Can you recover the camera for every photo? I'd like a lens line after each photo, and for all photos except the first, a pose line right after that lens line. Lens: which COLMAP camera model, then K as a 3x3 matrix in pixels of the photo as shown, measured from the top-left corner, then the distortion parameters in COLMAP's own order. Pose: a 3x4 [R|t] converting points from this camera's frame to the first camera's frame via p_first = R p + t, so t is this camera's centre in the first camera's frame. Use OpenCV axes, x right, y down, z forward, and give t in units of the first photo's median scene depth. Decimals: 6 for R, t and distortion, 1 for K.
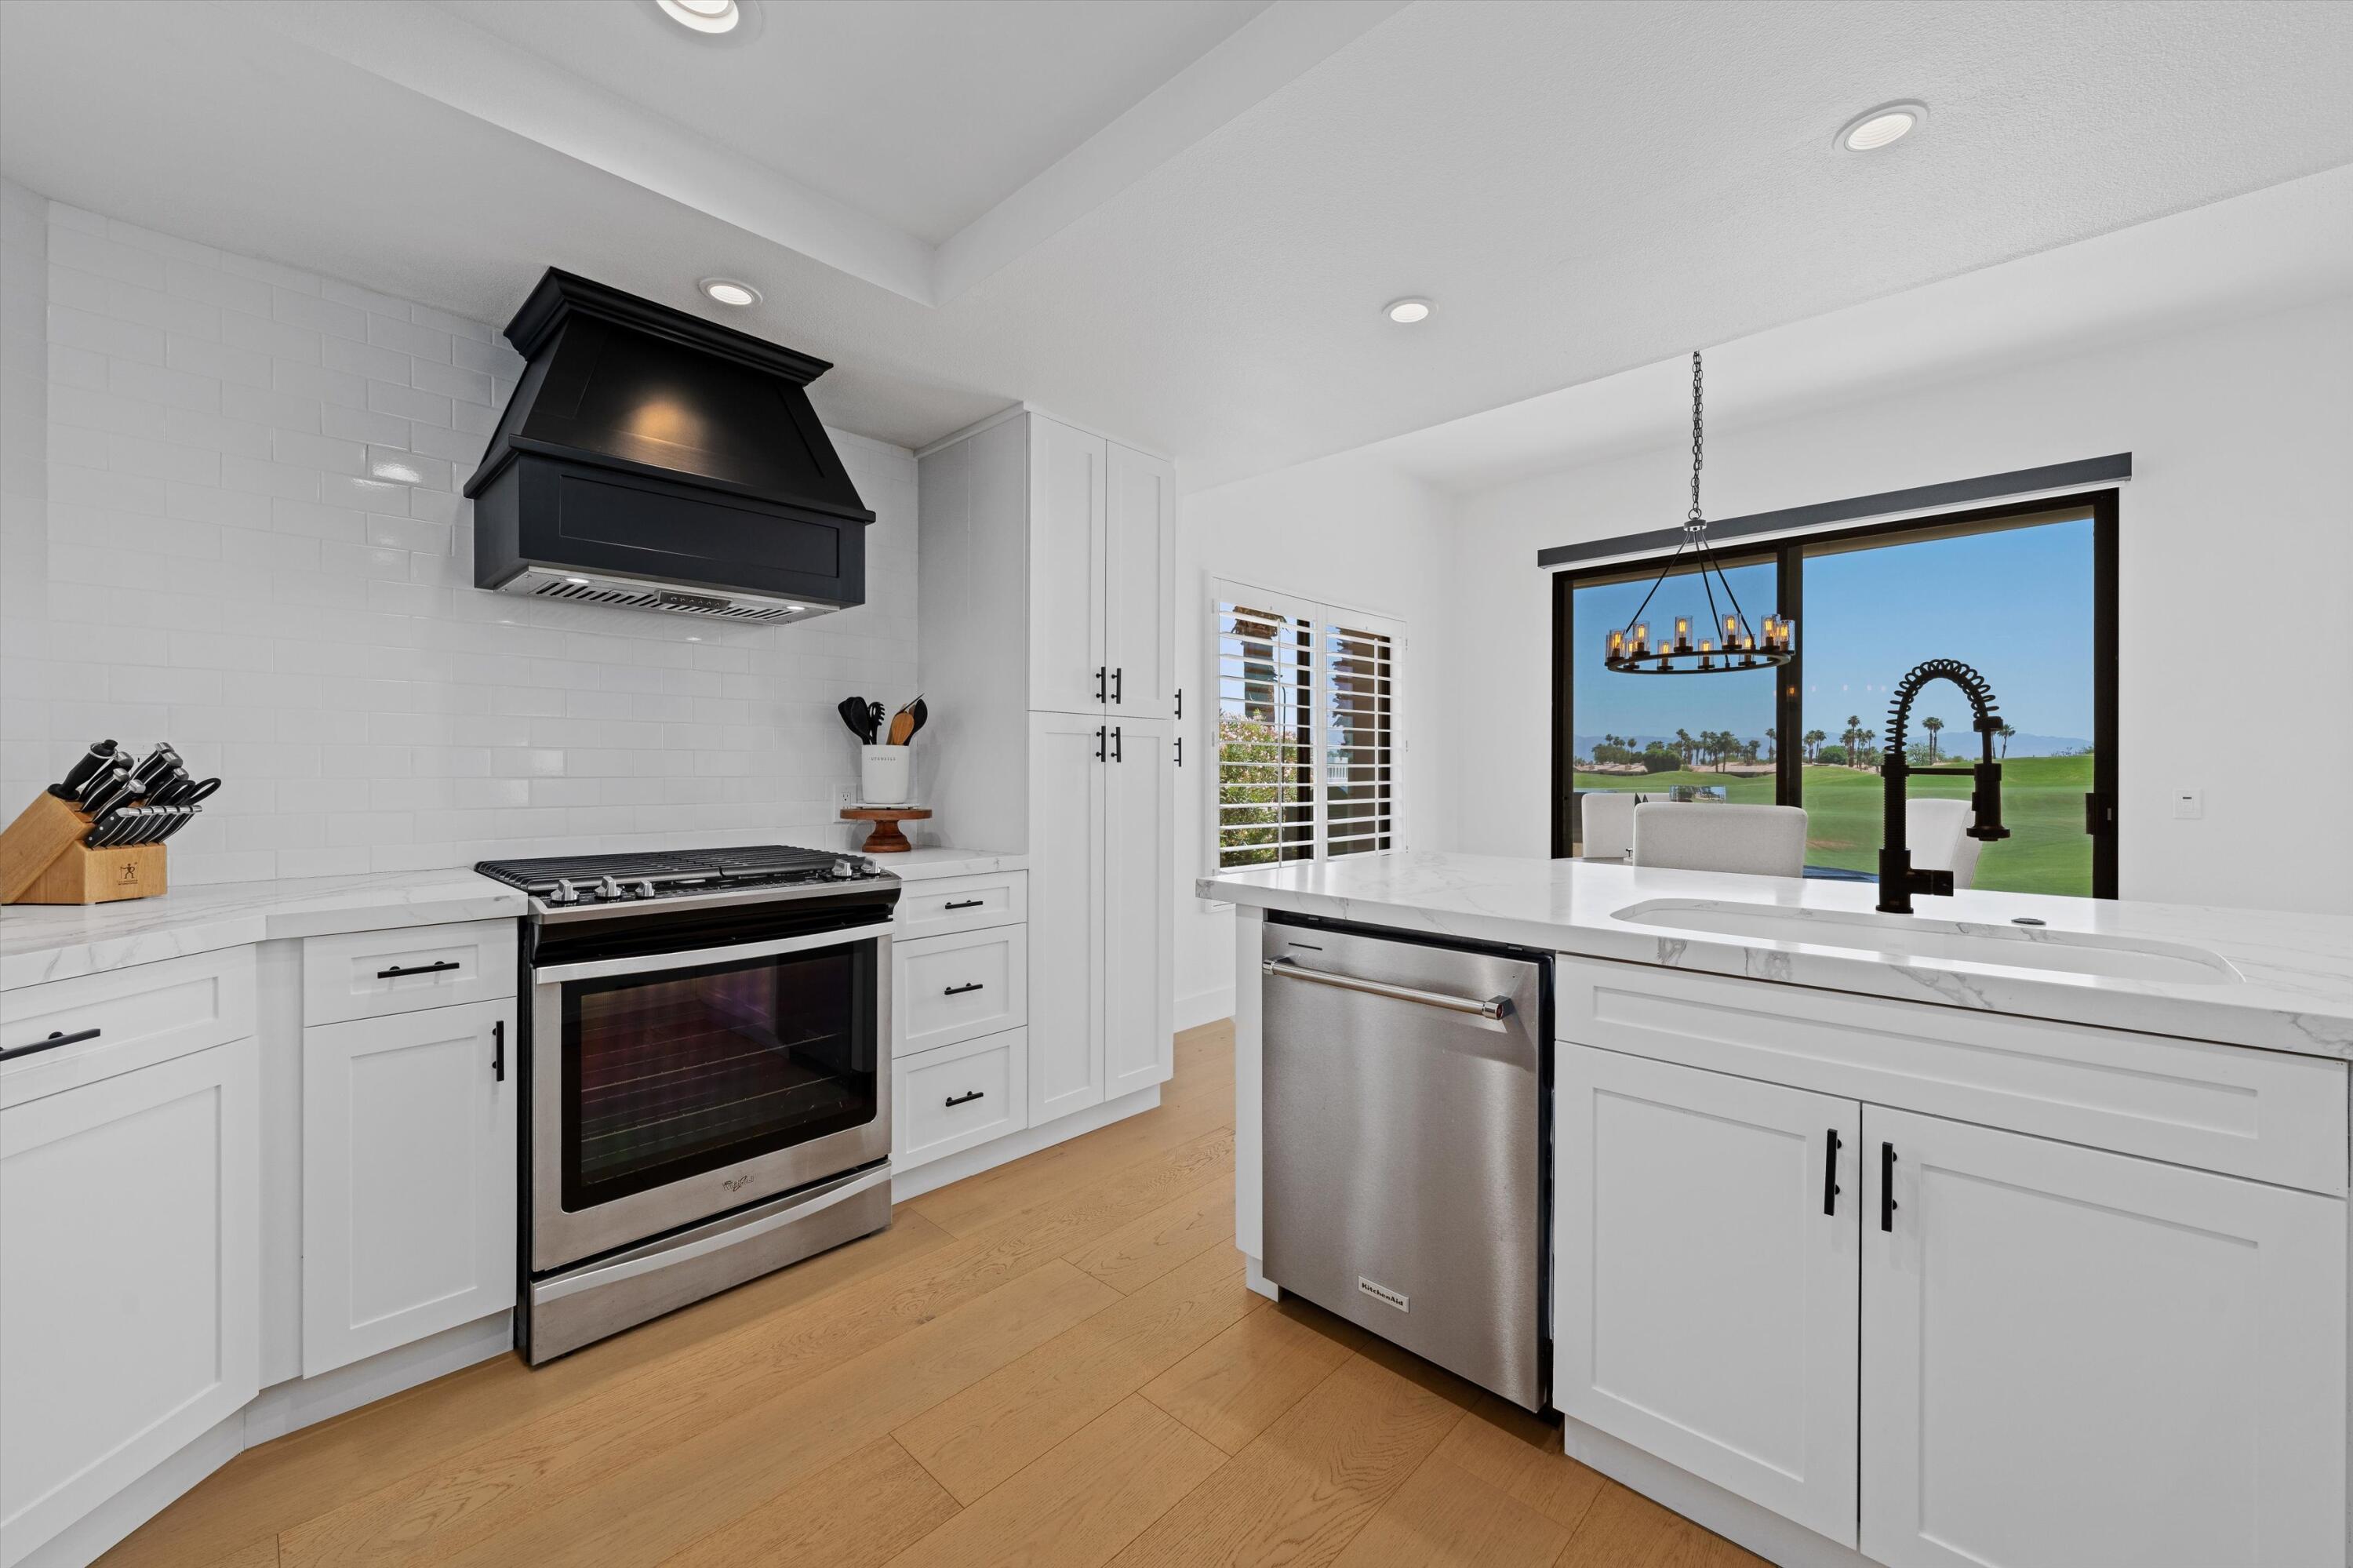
lens RADIAL K [[889.8, 0, 1187.0], [0, 889.8, 775.2], [0, 0, 1]] dist [0.000947, 0.000025]
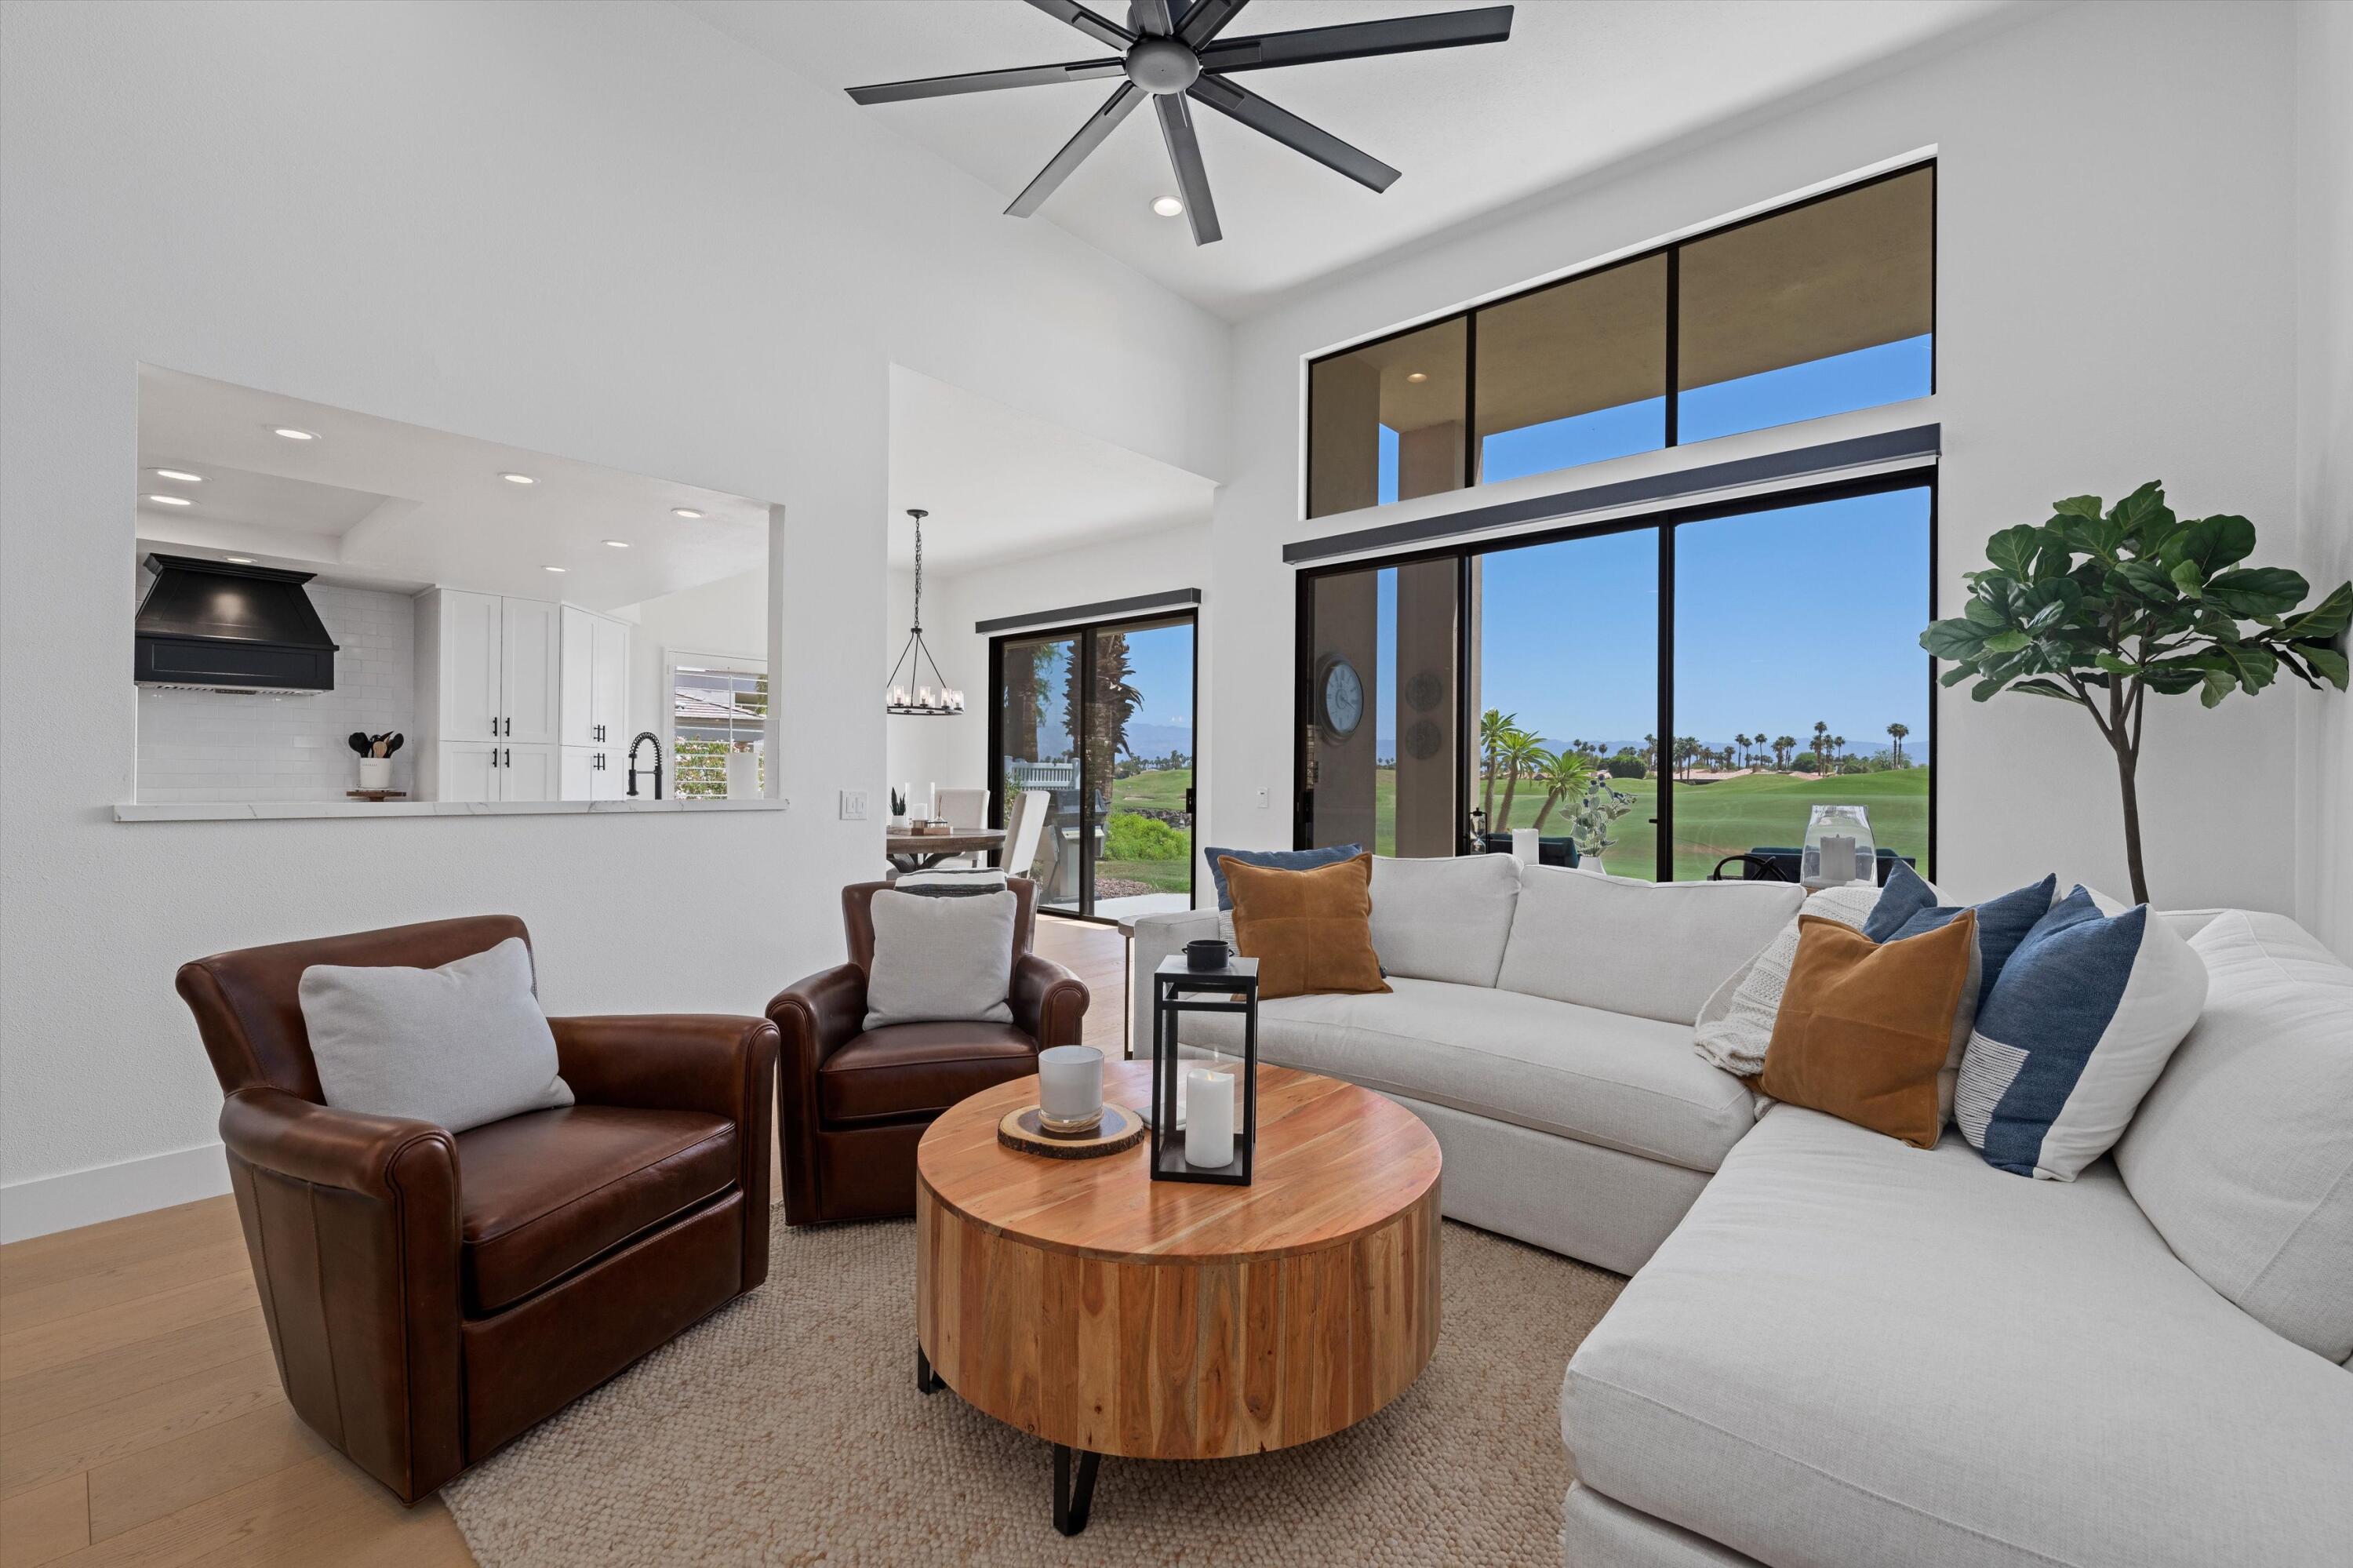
lens RADIAL K [[942.4, 0, 1178.7], [0, 942.4, 775.6], [0, 0, 1]] dist [-0.001357, -0.000127]
pose [[0.998976, 0.003049, 0.045133, 1.279779], [-0.002862, 0.999987, -0.004200, 0.007109], [-0.045145, 0.004067, 0.998972, -1.080673]]
